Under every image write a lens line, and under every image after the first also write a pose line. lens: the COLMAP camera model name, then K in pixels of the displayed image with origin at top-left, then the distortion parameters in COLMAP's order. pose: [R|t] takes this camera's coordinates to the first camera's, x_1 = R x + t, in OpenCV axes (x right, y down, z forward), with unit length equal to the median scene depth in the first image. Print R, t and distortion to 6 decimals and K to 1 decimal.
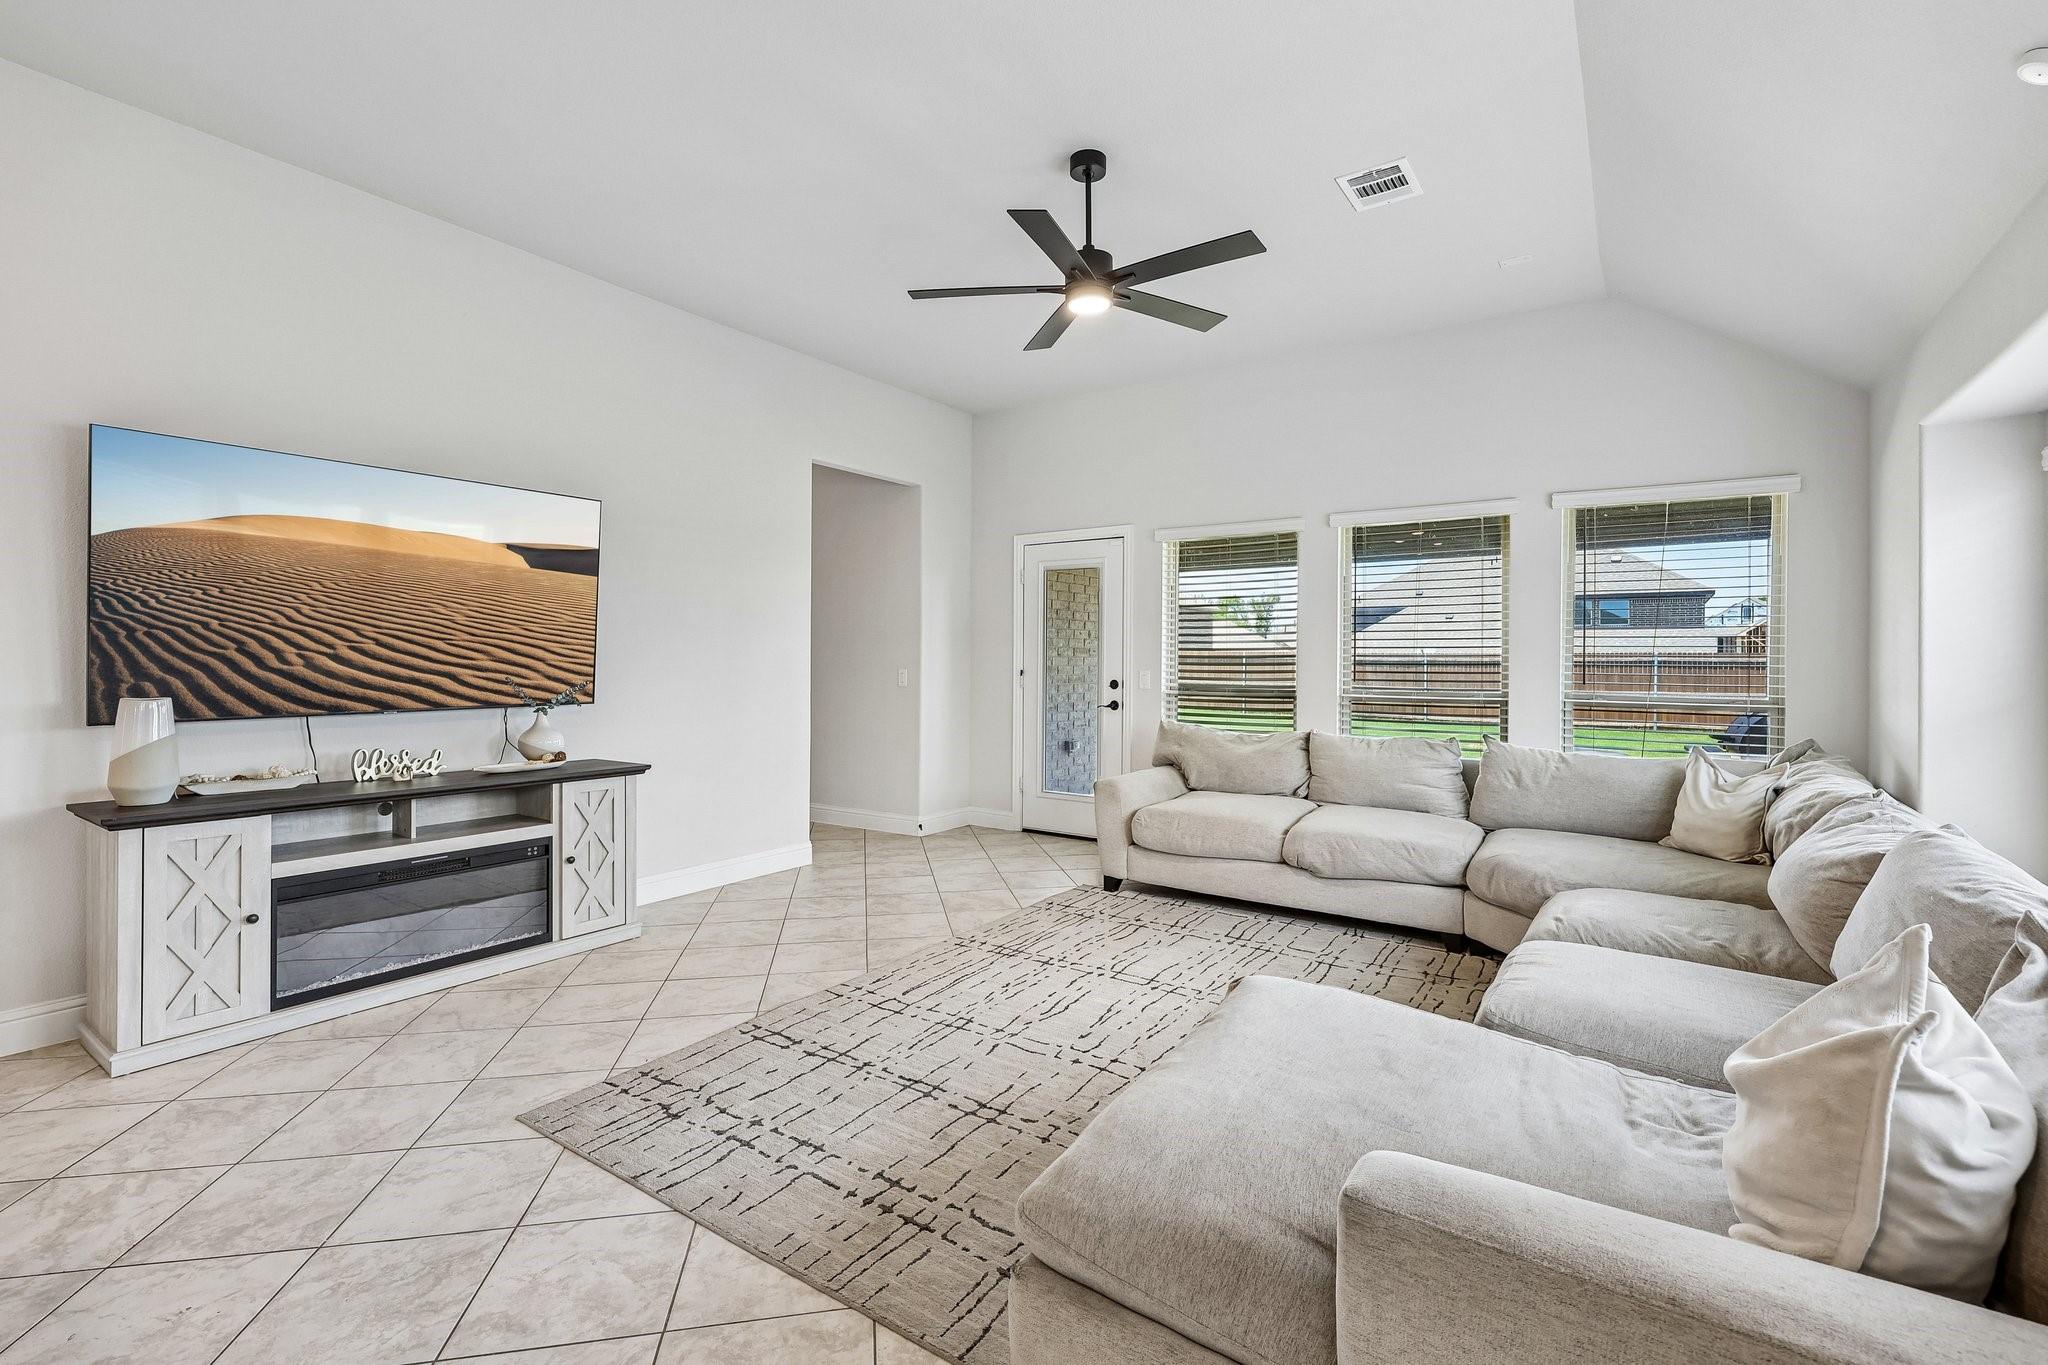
lens RADIAL K [[903.0, 0, 1025.0], [0, 903.0, 657.3], [0, 0, 1]] dist [0.001030, -0.000076]
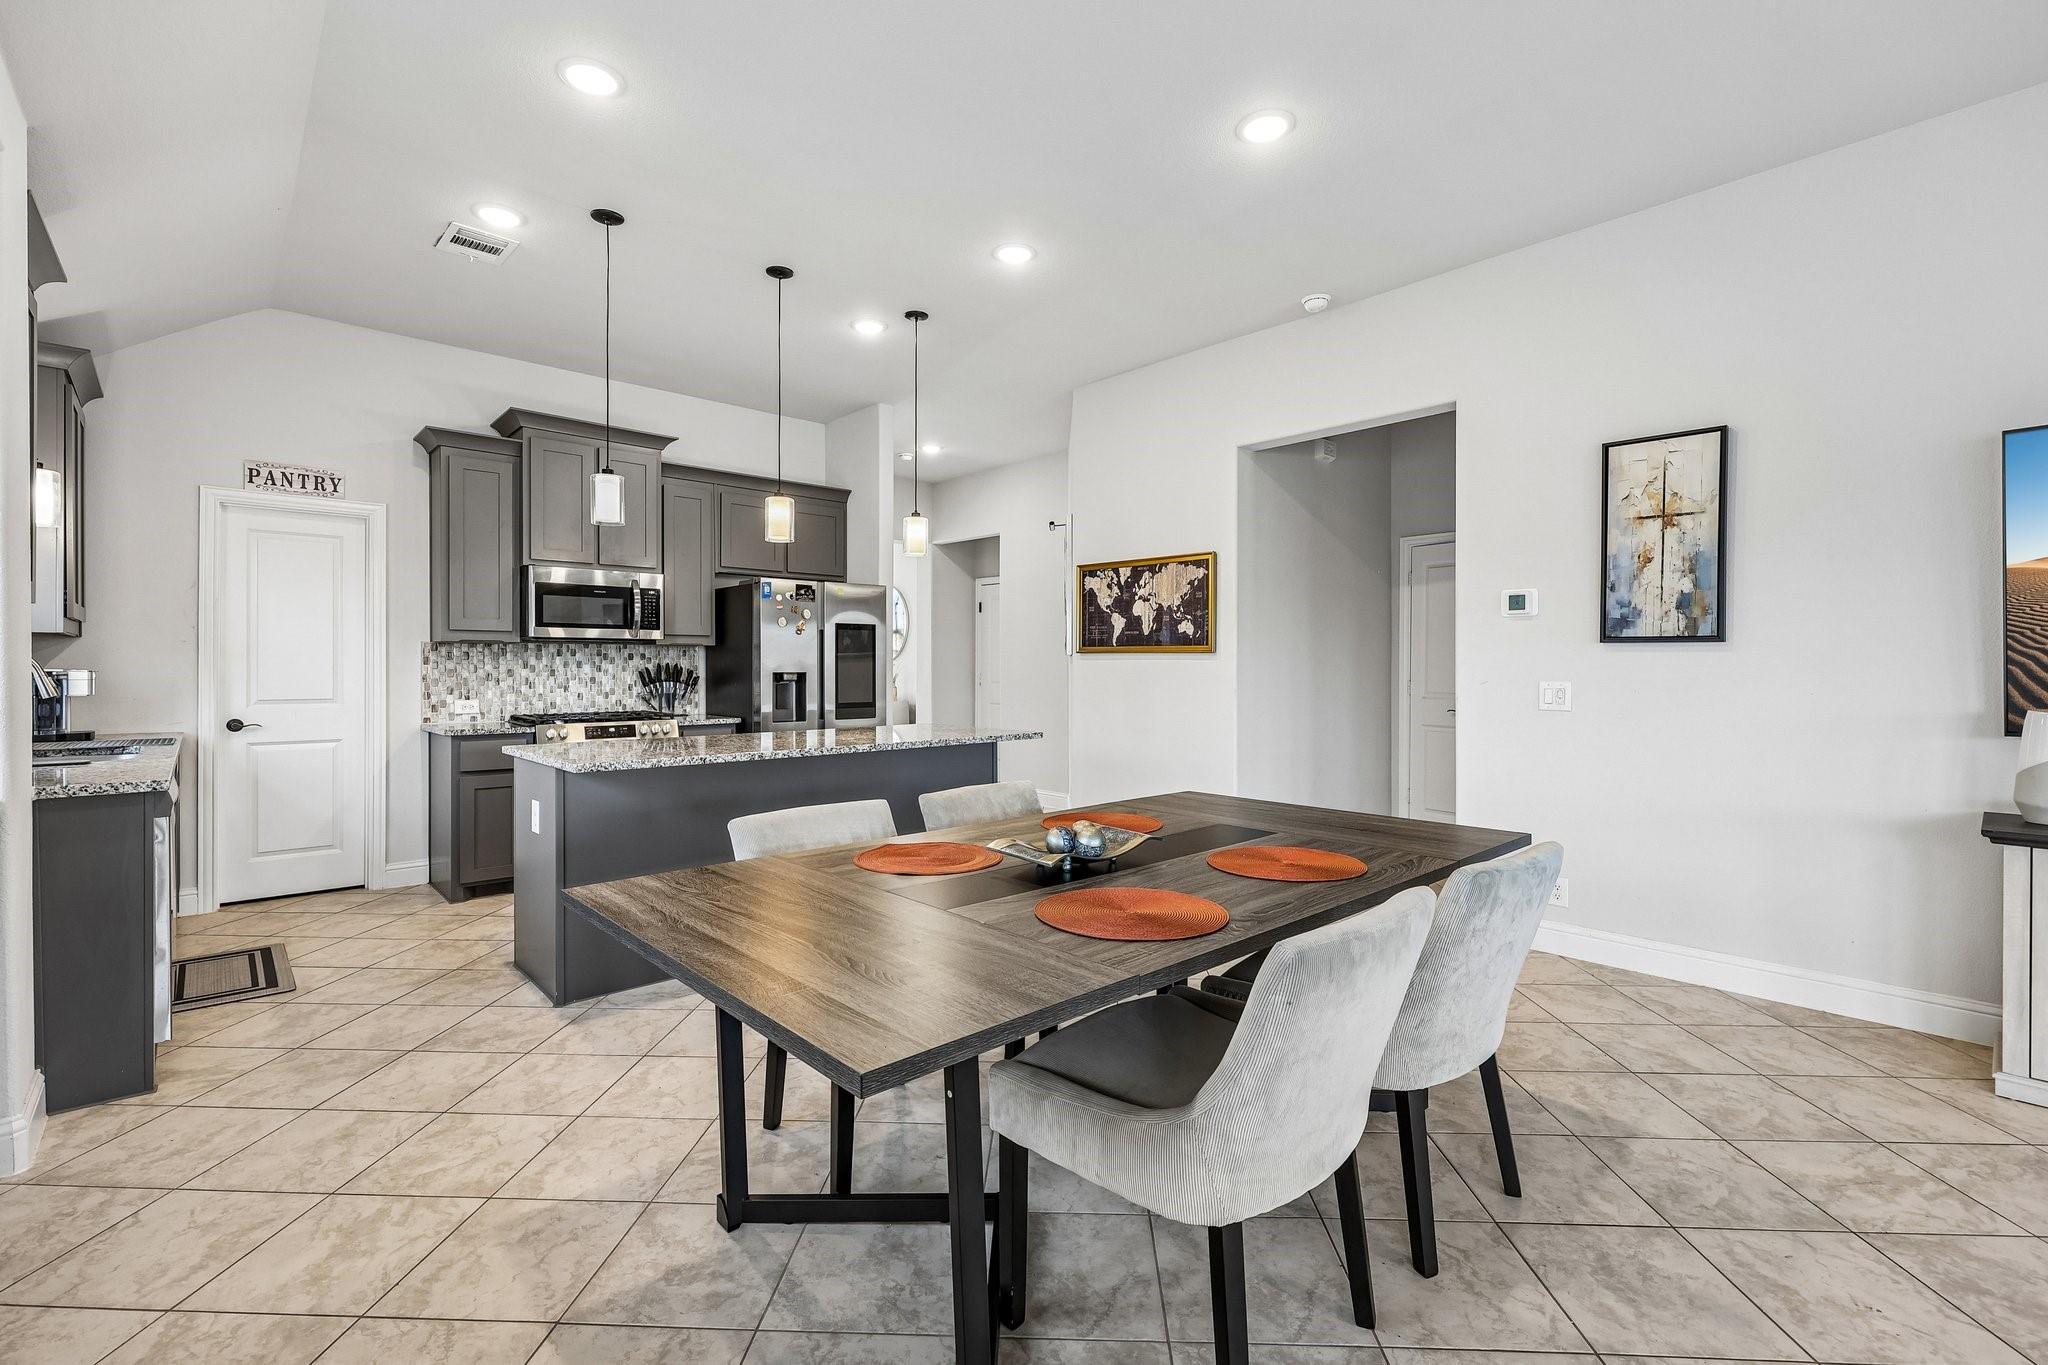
lens RADIAL K [[890.7, 0, 1027.6], [0, 890.7, 674.7], [0, 0, 1]] dist [-0.000445, -0.000567]
pose [[-0.224241, 0.003348, -0.974528, 0.124341], [0.003217, 0.999991, 0.002695, 0.002714], [0.974528, -0.002531, -0.224250, 0.148127]]
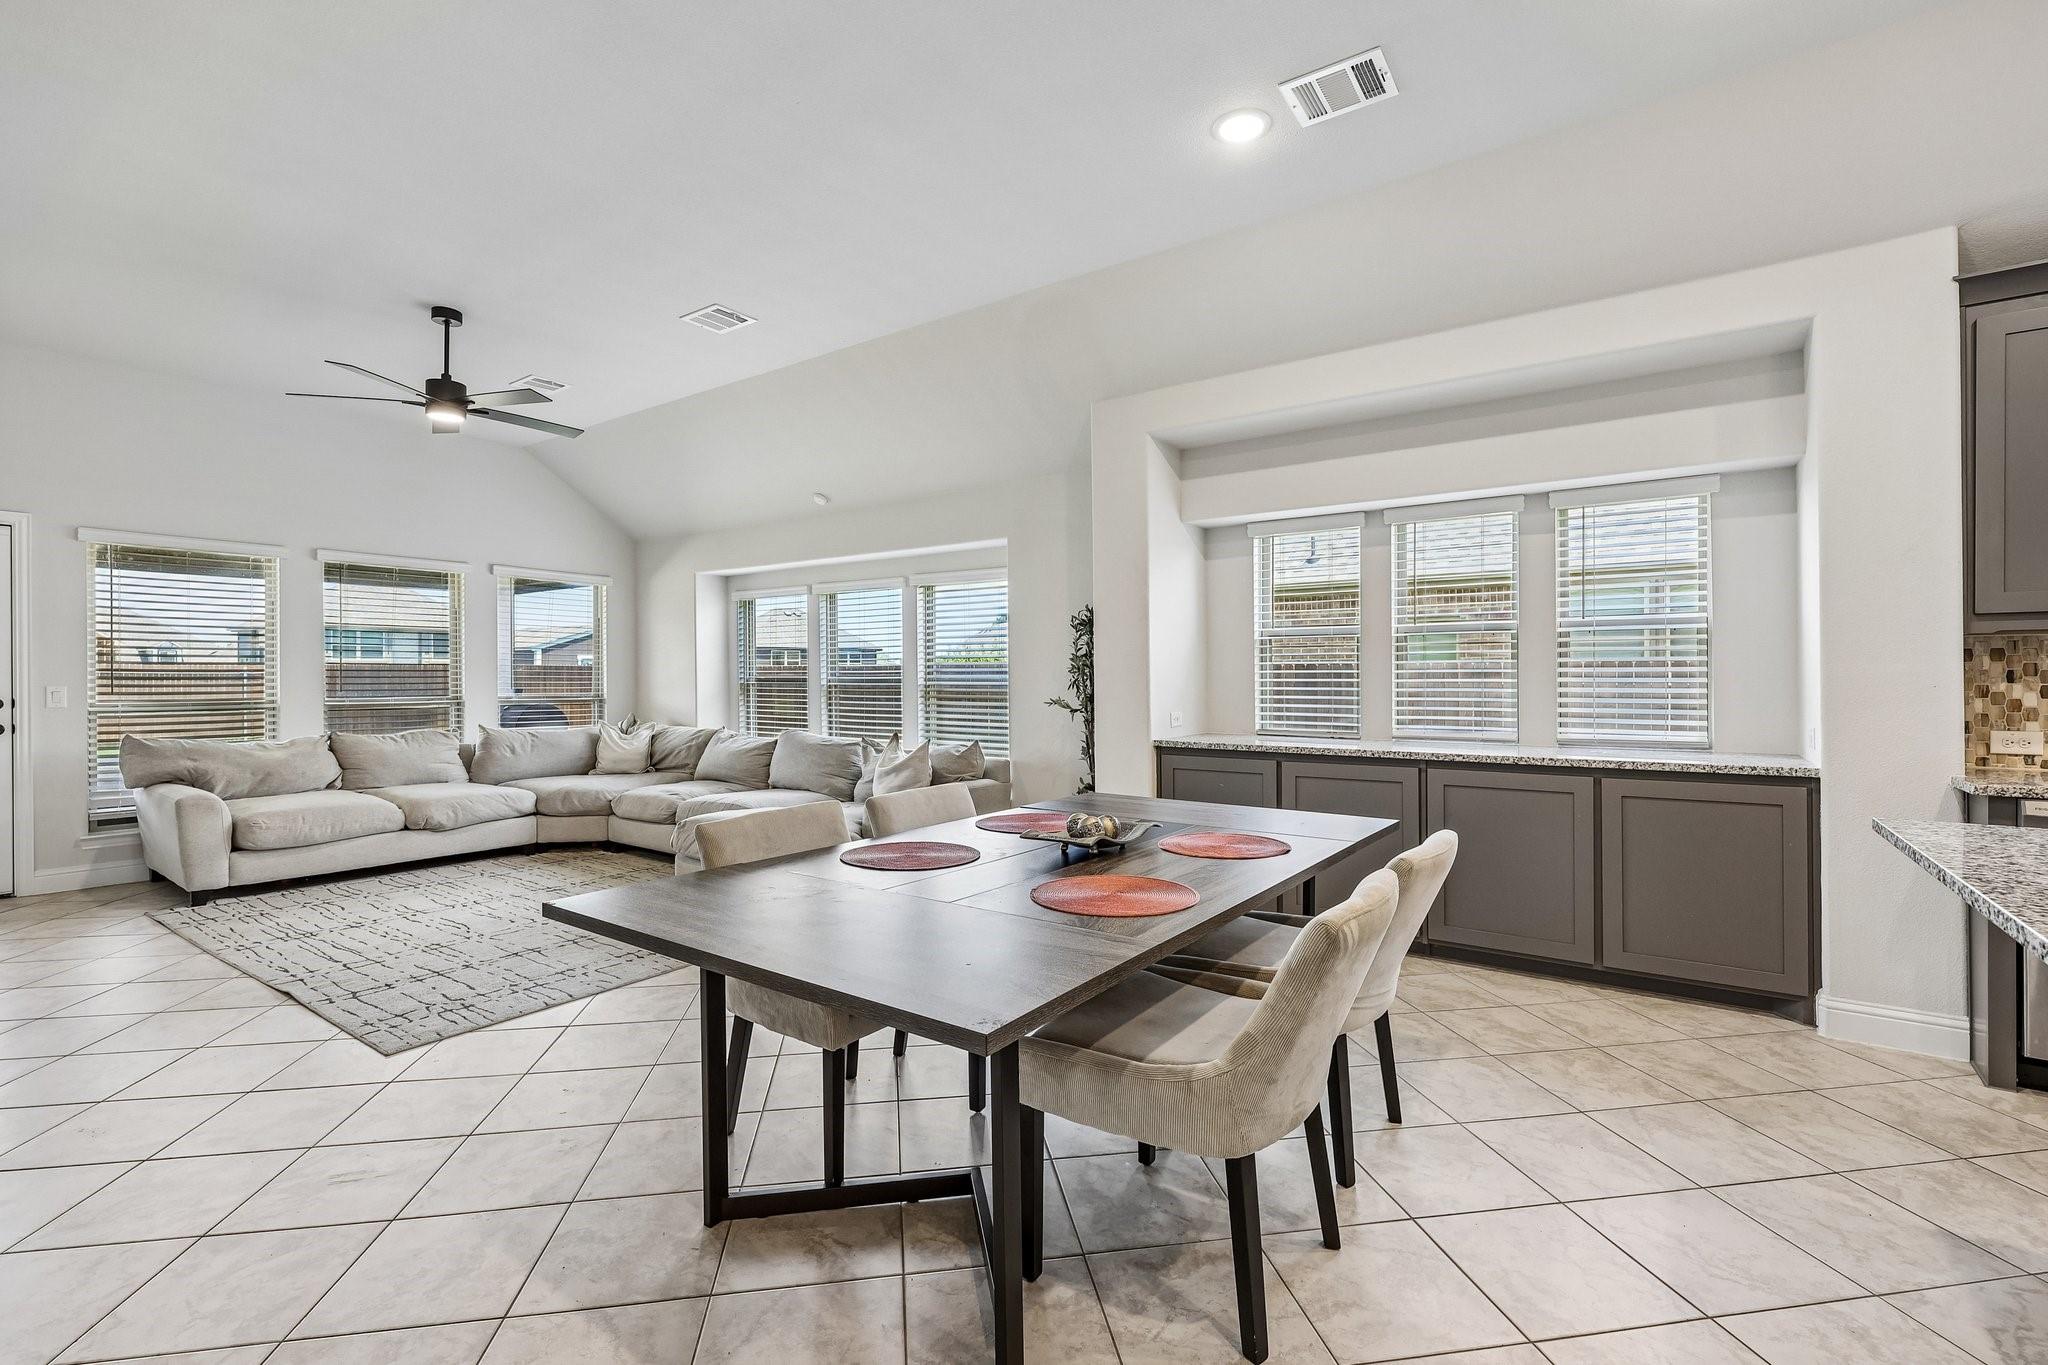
lens RADIAL K [[895.2, 0, 1032.2], [0, 895.2, 678.4], [0, 0, 1]] dist [0.000202, 0.000127]
pose [[0.019386, -0.006281, 0.999792, -1.200406], [-0.003614, 0.999973, 0.006352, -0.003095], [-0.999806, -0.003736, 0.019362, 0.079424]]
